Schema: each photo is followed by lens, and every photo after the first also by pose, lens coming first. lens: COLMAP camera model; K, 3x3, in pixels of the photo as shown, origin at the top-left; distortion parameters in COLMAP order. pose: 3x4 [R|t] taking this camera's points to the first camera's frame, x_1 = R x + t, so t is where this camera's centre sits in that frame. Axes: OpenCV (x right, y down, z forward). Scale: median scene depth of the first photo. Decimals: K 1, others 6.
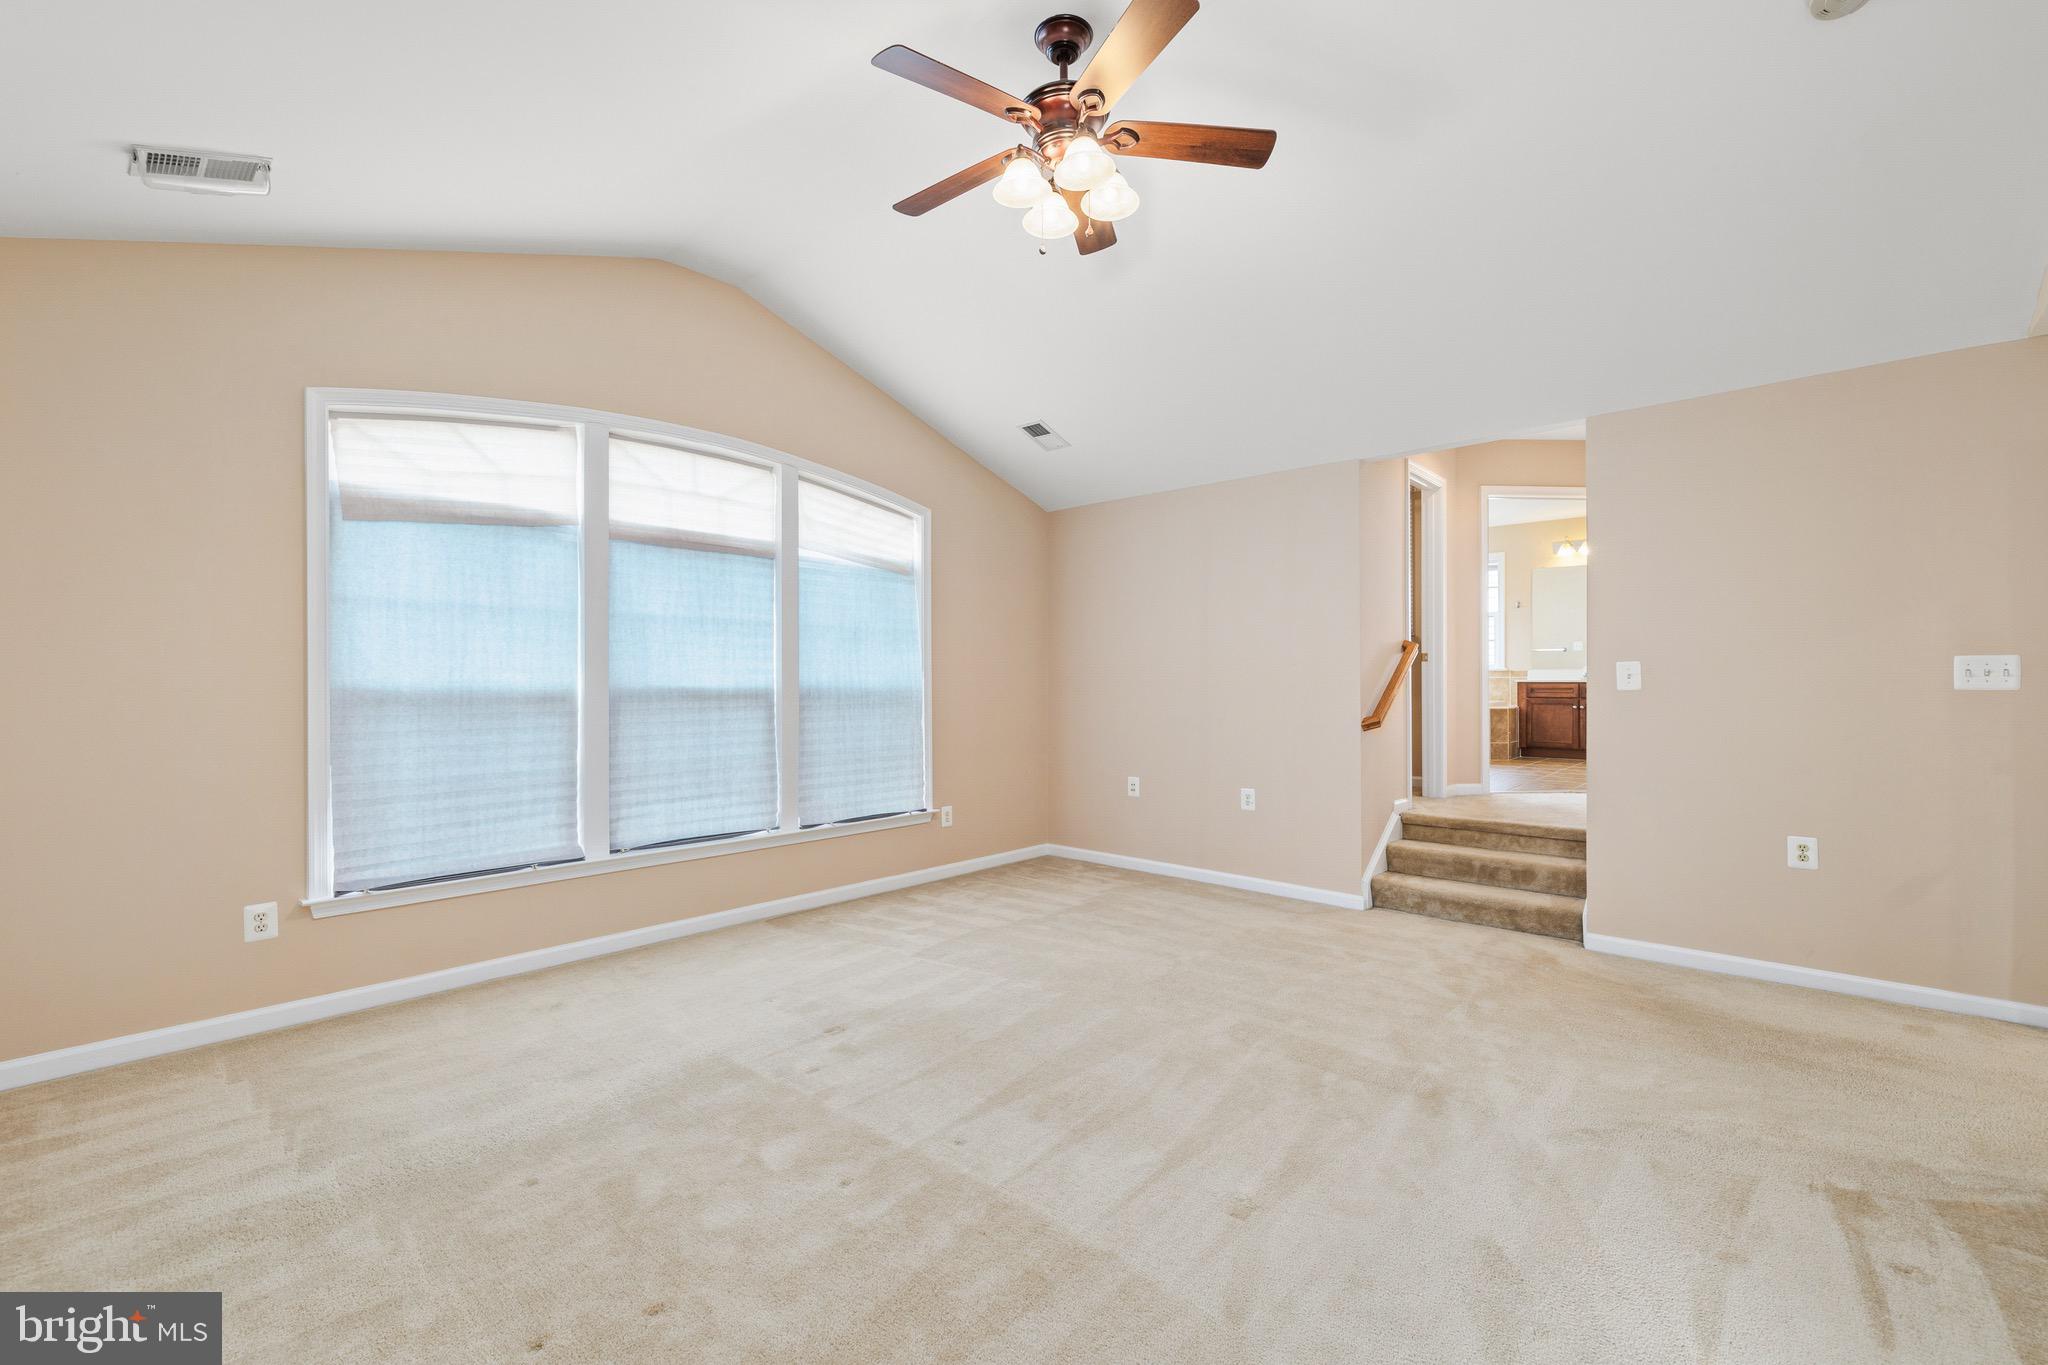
lens RADIAL K [[862.9, 0, 1018.7], [0, 862.9, 677.2], [0, 0, 1]] dist [-0.001990, -0.000871]
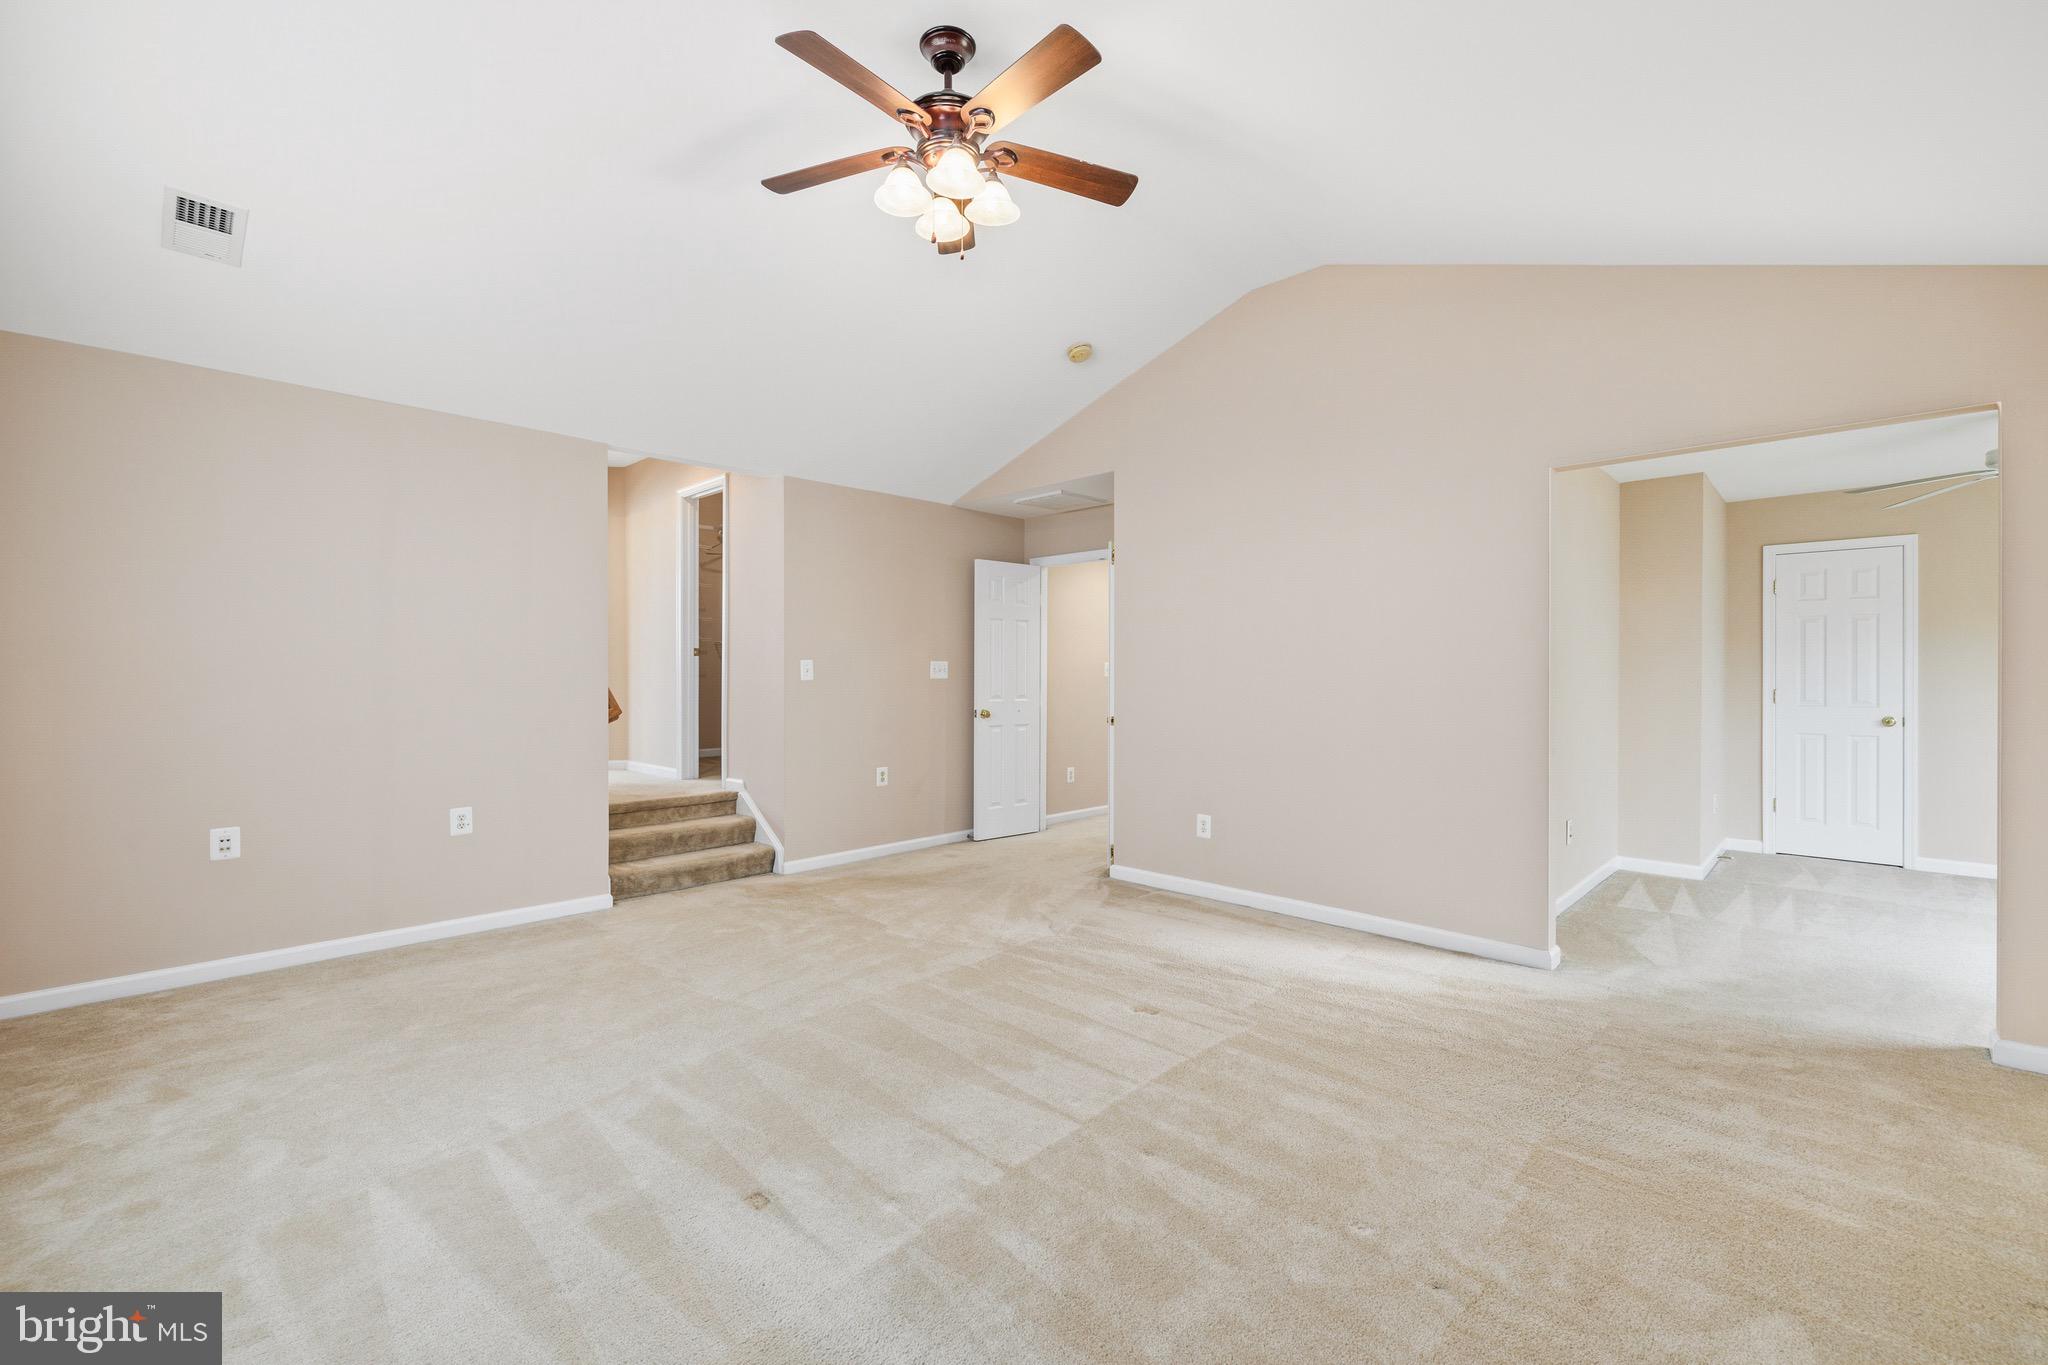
lens RADIAL K [[862.9, 0, 1018.7], [0, 862.9, 677.2], [0, 0, 1]] dist [-0.001990, -0.000871]
pose [[0.032669, -0.002924, 0.999462, -0.759806], [-0.007832, 0.999964, 0.003182, 0.002758], [-0.999436, -0.007931, 0.032645, 0.682334]]
